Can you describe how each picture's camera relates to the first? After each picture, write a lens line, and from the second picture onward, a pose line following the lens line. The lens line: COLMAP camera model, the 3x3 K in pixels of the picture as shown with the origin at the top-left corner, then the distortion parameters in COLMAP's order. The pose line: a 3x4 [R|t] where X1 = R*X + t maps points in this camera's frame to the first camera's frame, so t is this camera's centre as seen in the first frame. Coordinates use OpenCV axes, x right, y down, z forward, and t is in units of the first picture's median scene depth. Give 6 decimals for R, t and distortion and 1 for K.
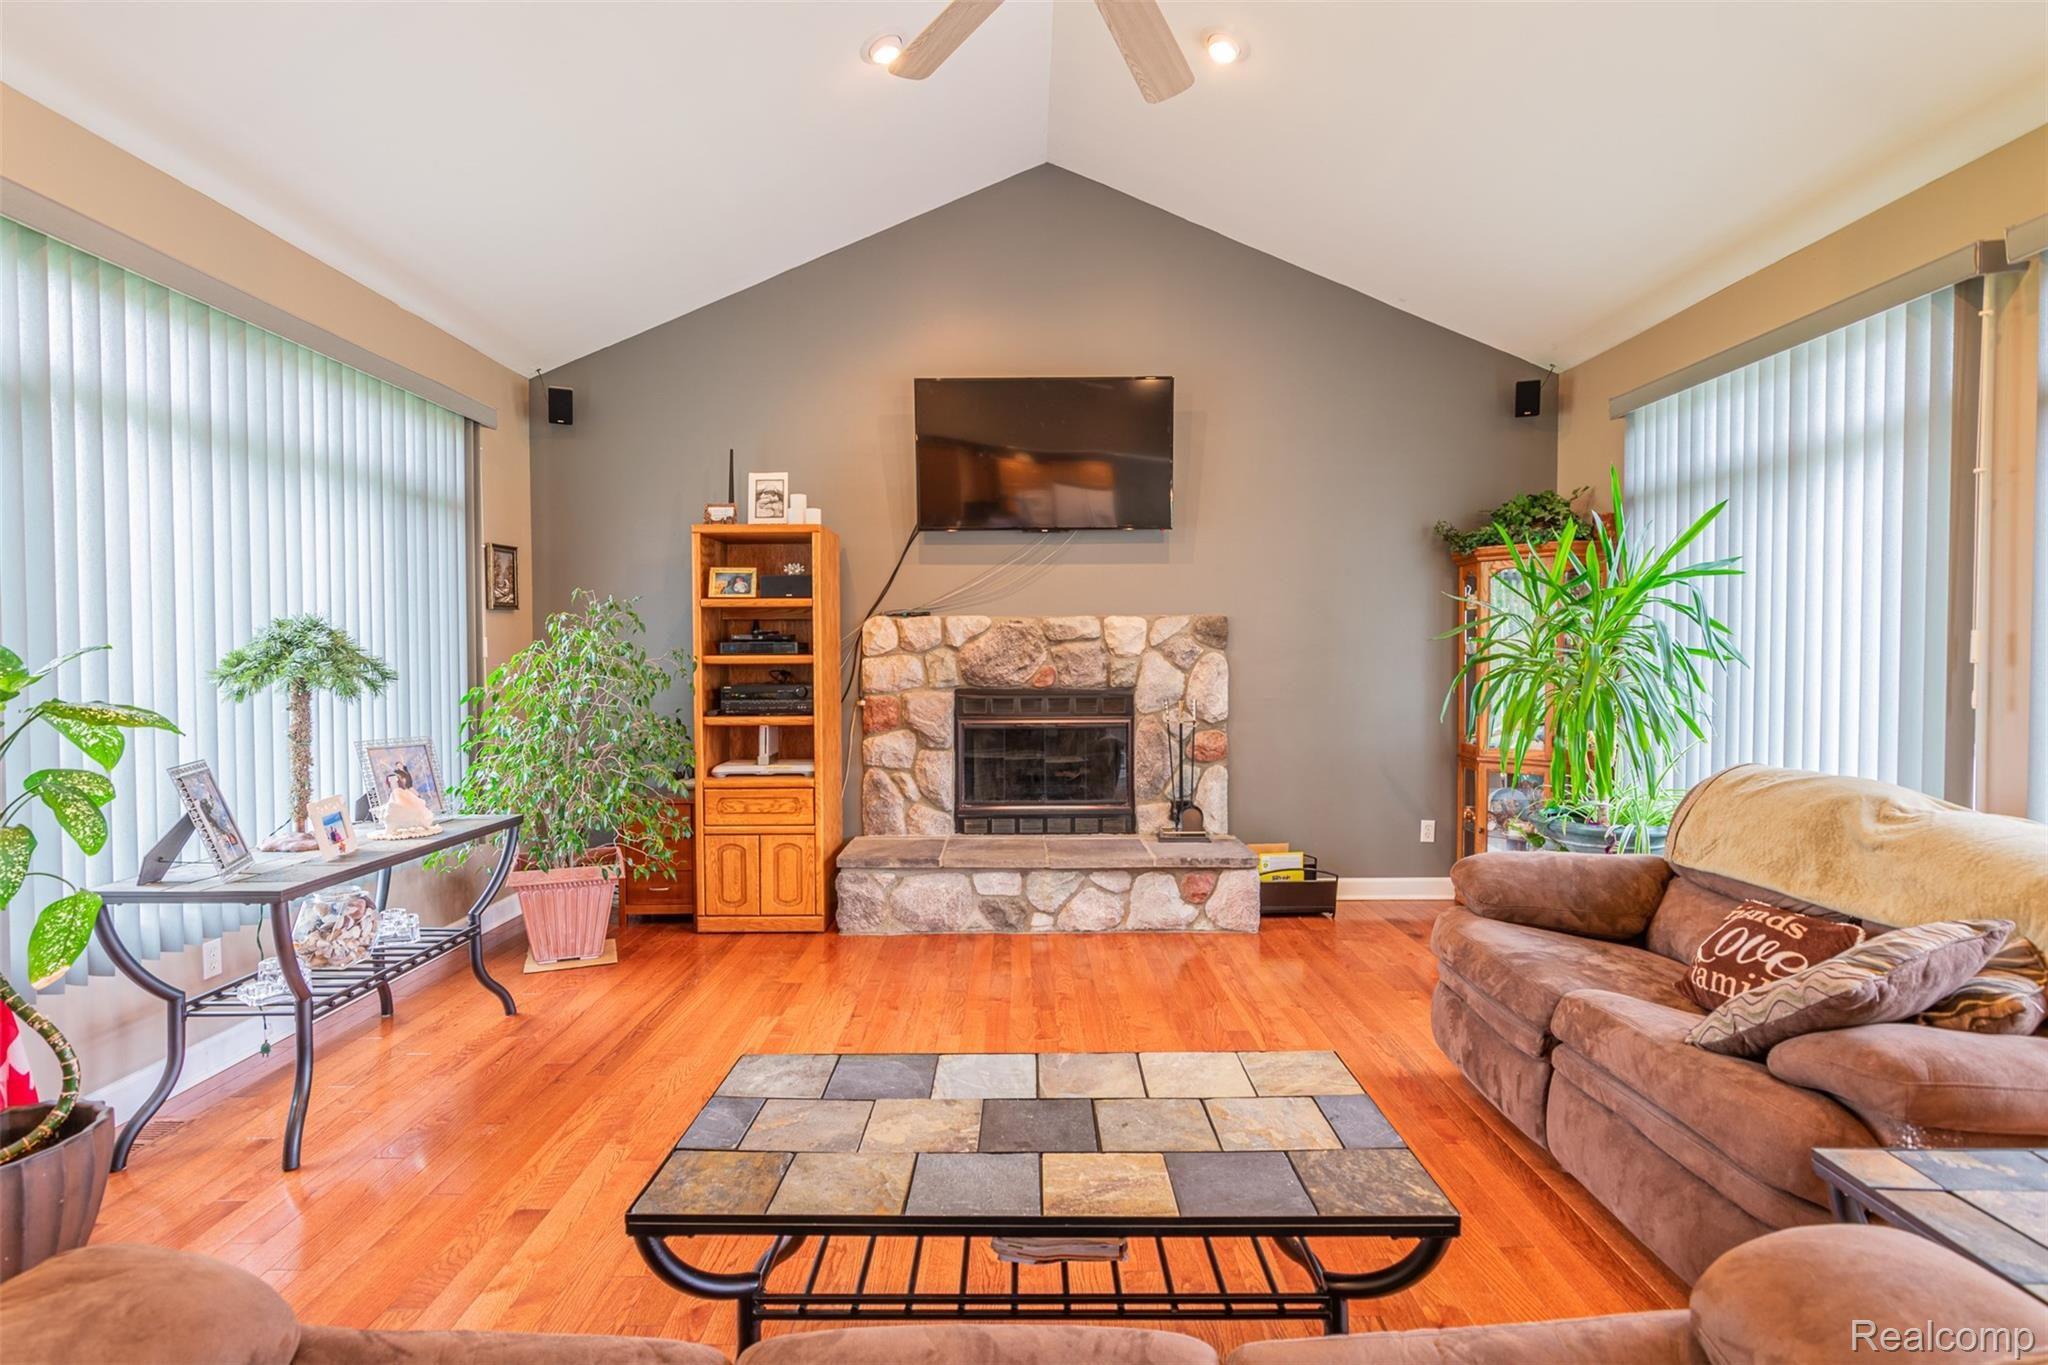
lens RADIAL K [[1012.8, 0, 1018.1], [0, 1012.8, 681.5], [0, 0, 1]] dist [-0.000649, 0.000069]
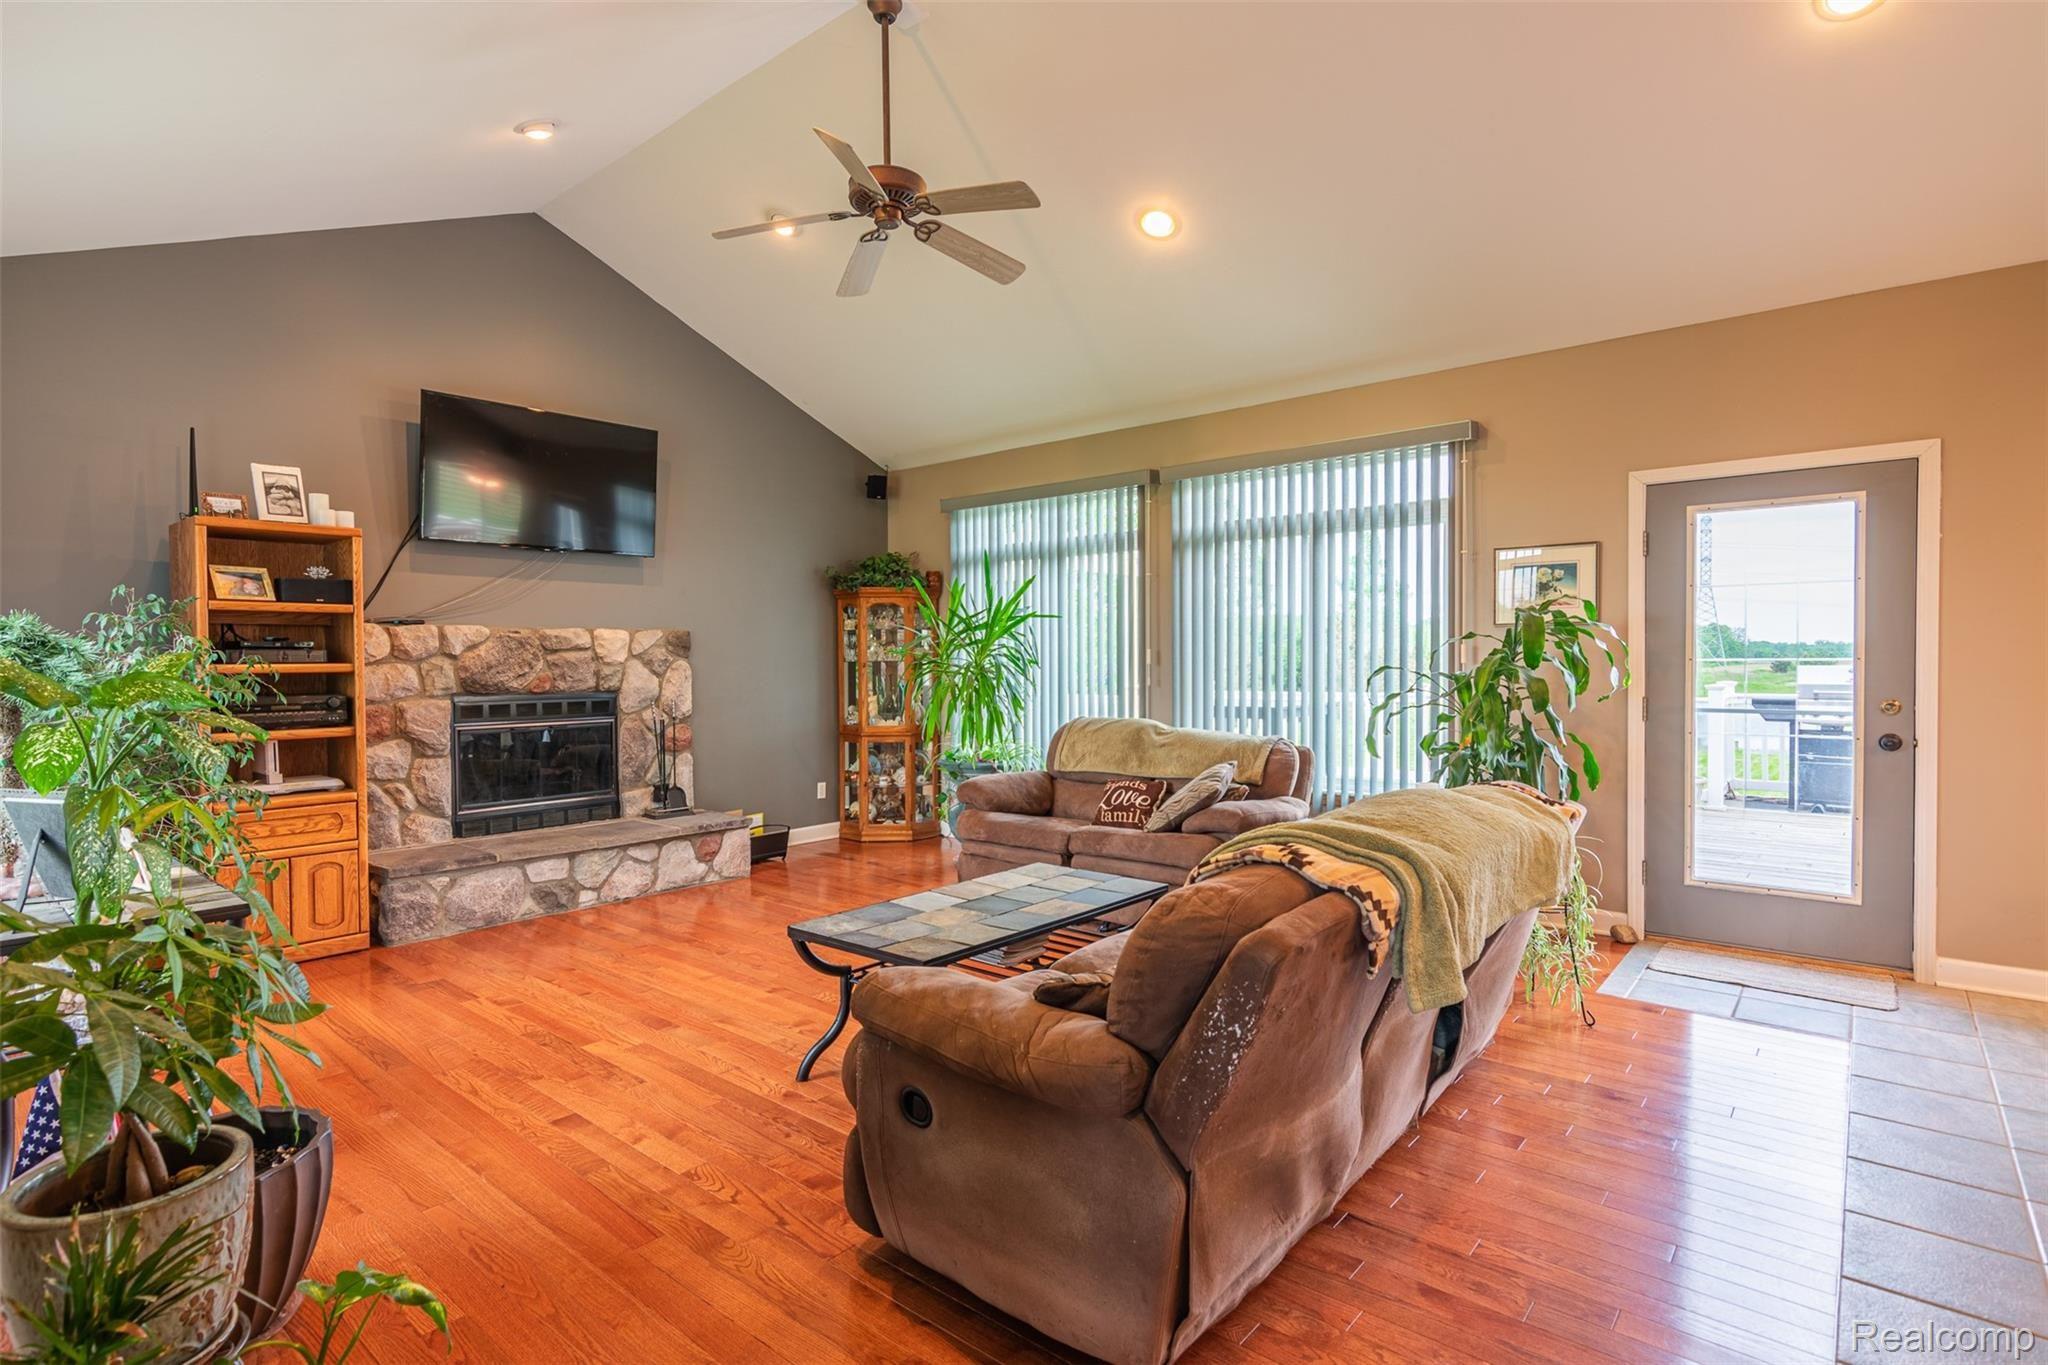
lens RADIAL K [[1012.8, 0, 1018.1], [0, 1012.8, 681.5], [0, 0, 1]] dist [-0.000649, 0.000069]
pose [[0.648472, -0.016421, 0.761061, -0.493768], [0.023499, 0.999723, 0.001547, 0.004306], [-0.760875, 0.016881, 0.648678, -0.101649]]
